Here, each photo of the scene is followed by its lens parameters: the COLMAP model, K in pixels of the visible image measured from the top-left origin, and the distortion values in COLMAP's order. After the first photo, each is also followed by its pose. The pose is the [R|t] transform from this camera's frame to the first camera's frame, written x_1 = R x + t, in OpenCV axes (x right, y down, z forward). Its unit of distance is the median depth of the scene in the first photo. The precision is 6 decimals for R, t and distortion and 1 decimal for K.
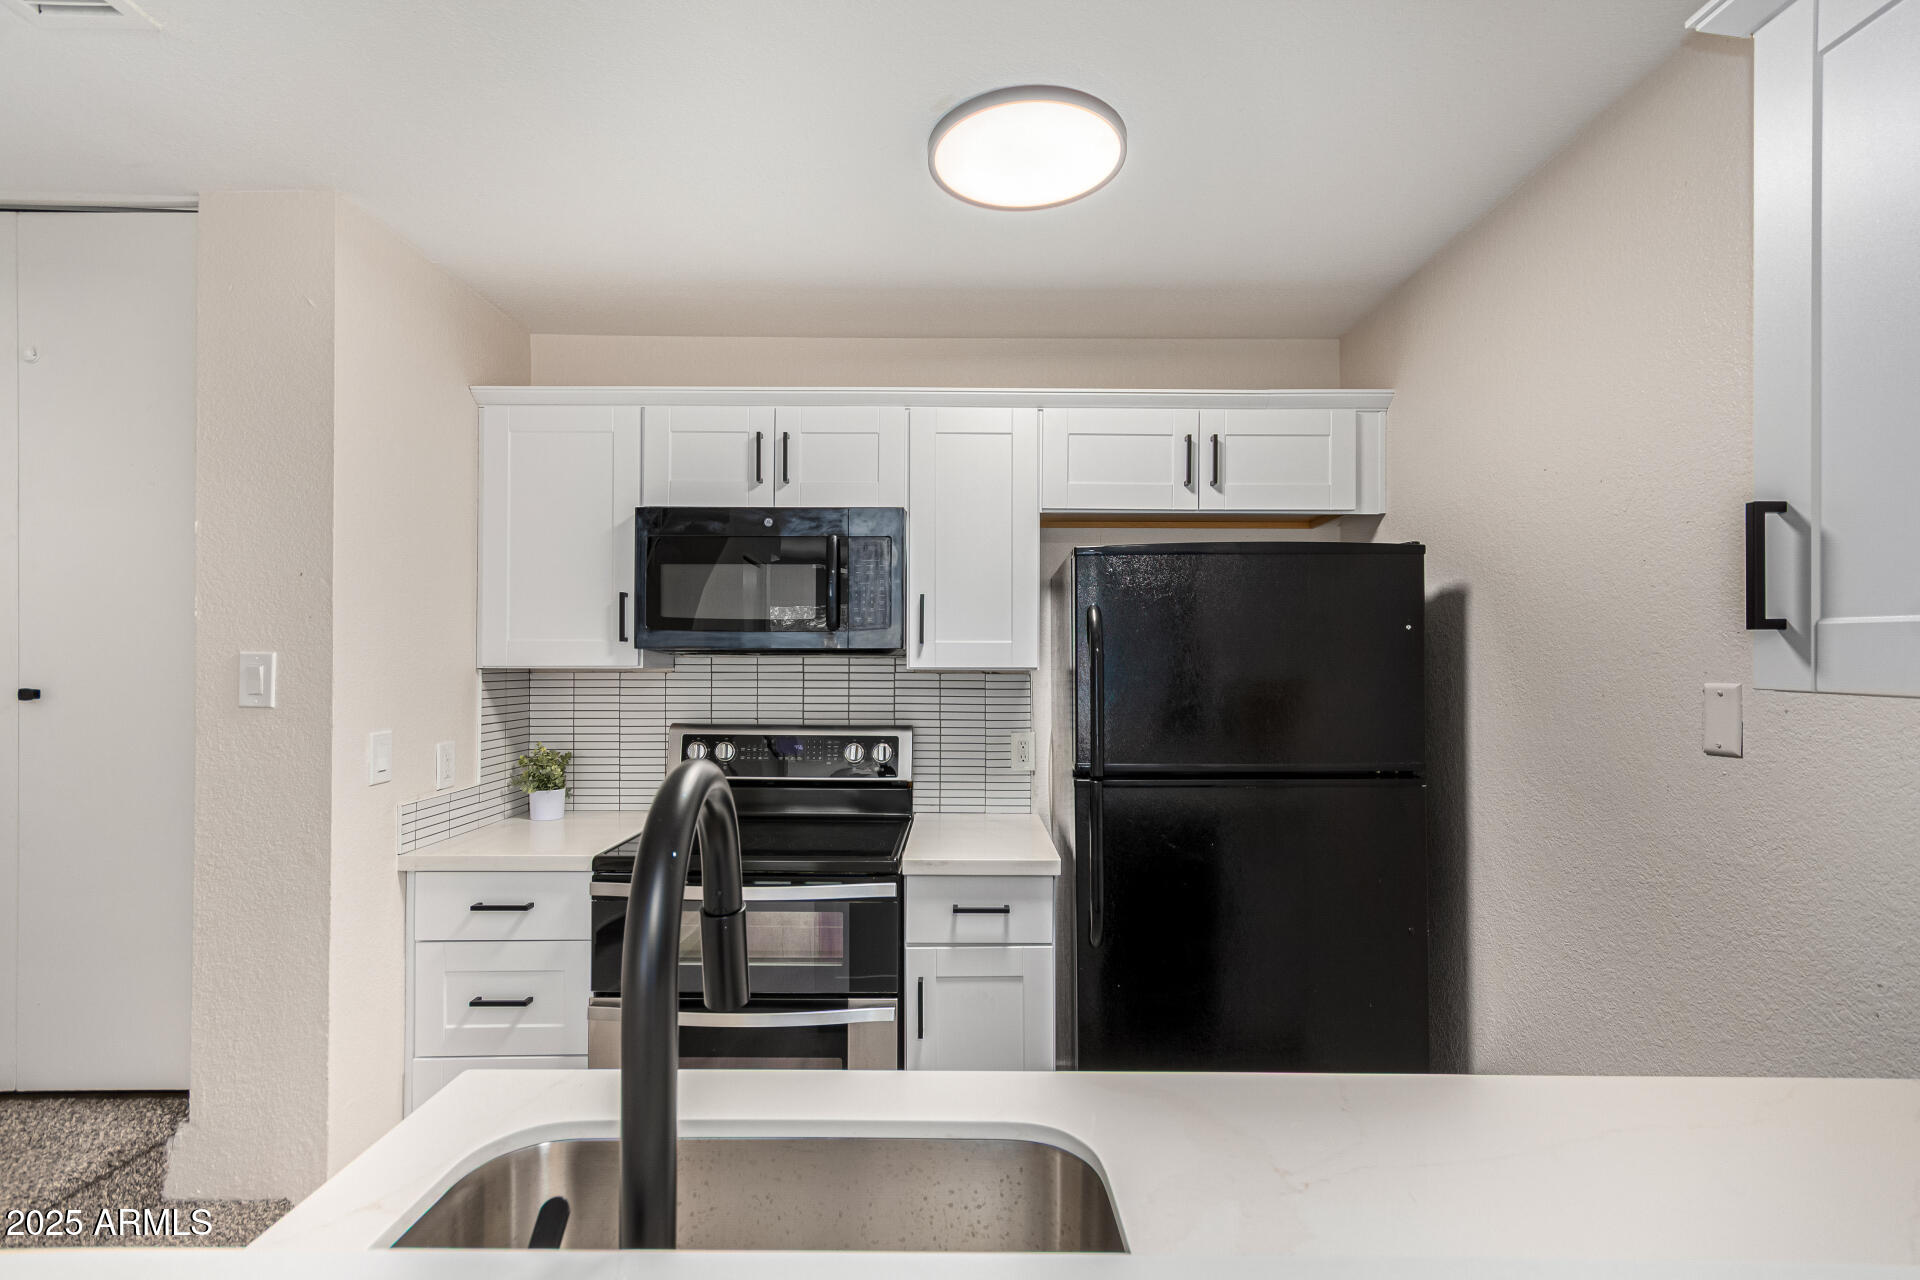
lens RADIAL K [[912.1, 0, 969.2], [0, 912.1, 665.0], [0, 0, 1]] dist [-0.011408, 0.007779]
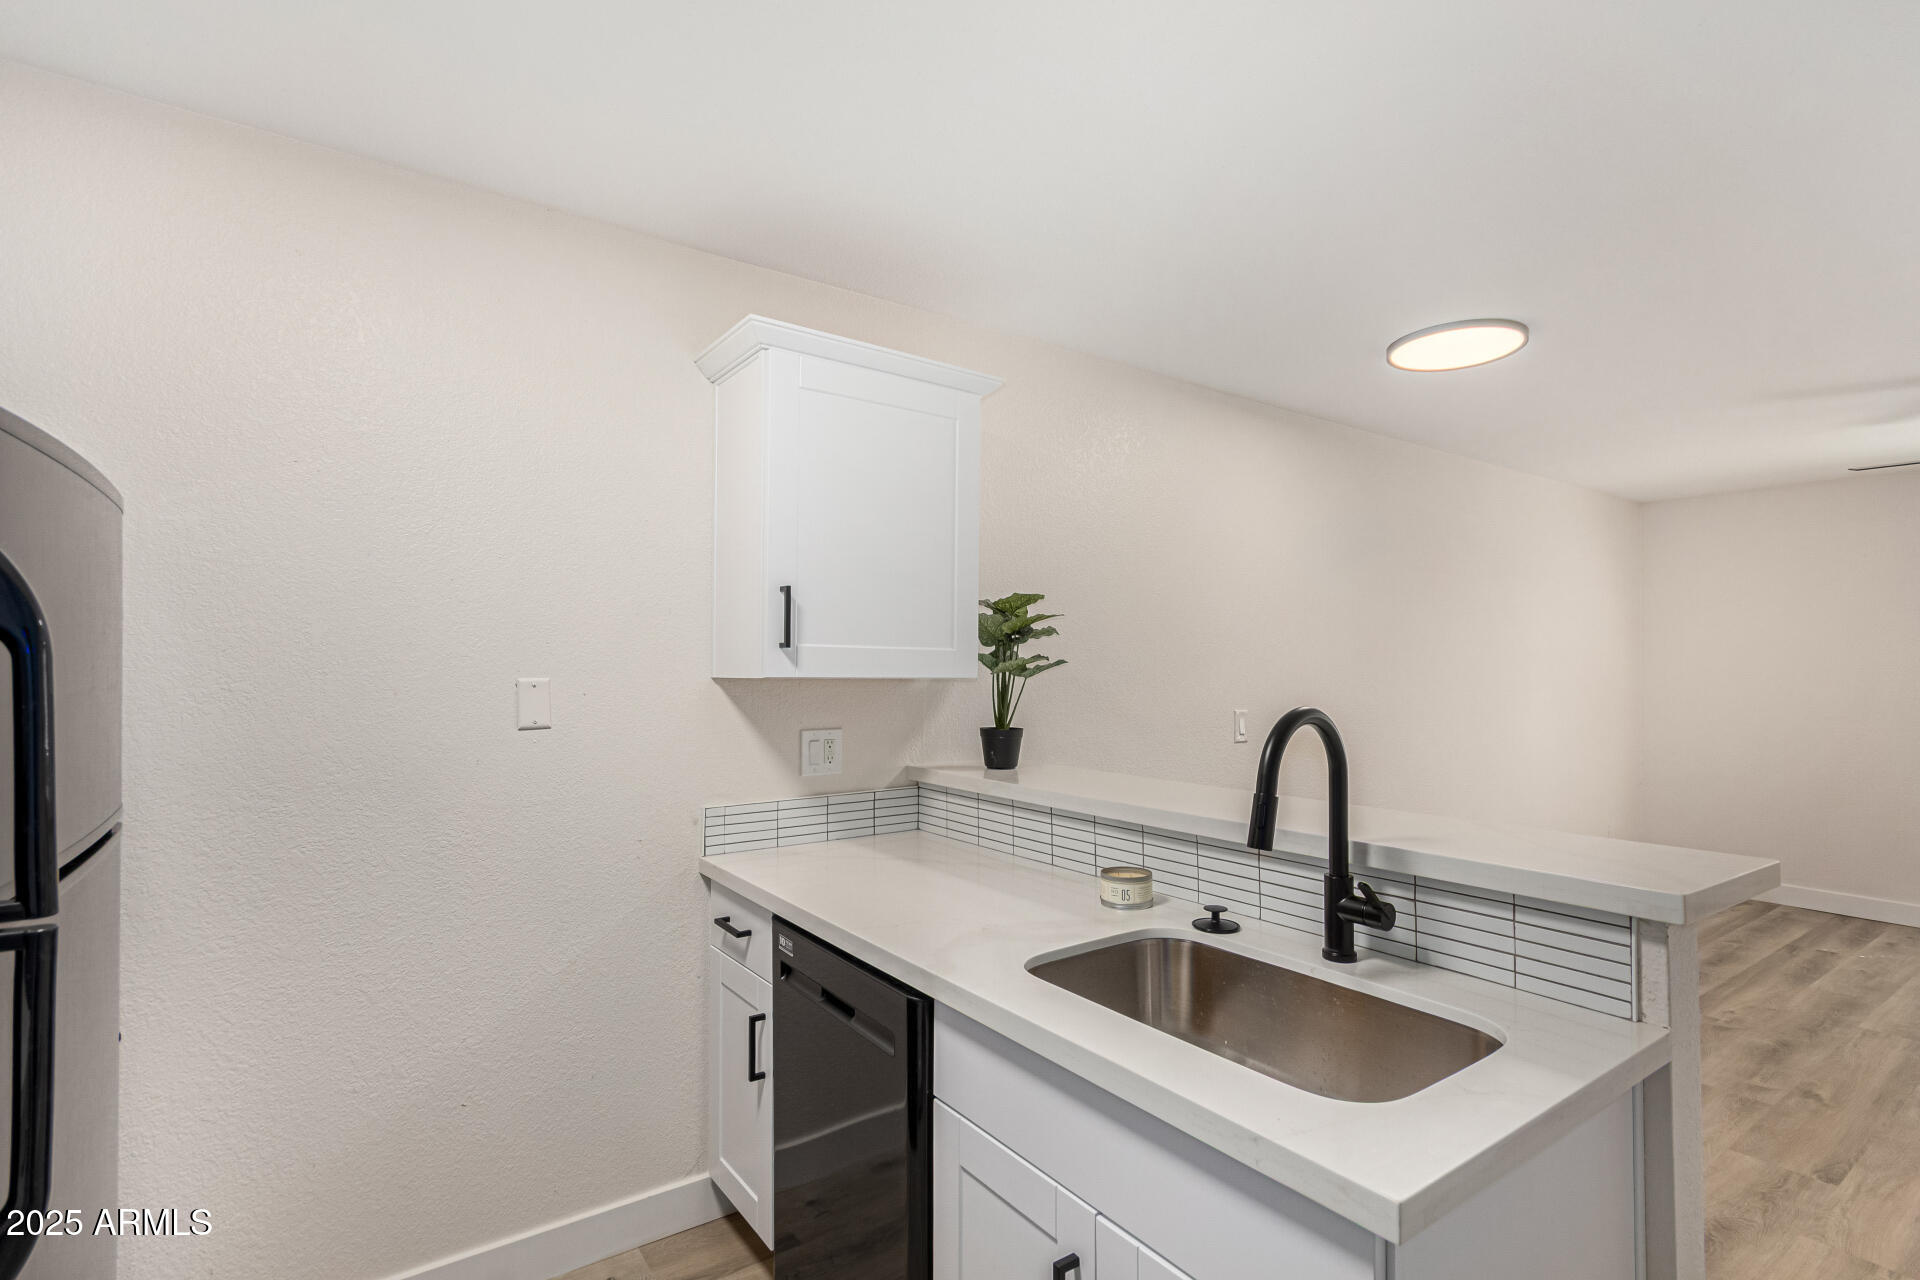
lens RADIAL K [[912.1, 0, 969.2], [0, 912.1, 665.0], [0, 0, 1]] dist [-0.011408, 0.007779]
pose [[-0.587950, -0.007005, 0.808867, -0.380850], [-0.008446, 0.999961, 0.002521, -0.004905], [-0.808853, -0.005349, -0.587986, 0.693199]]
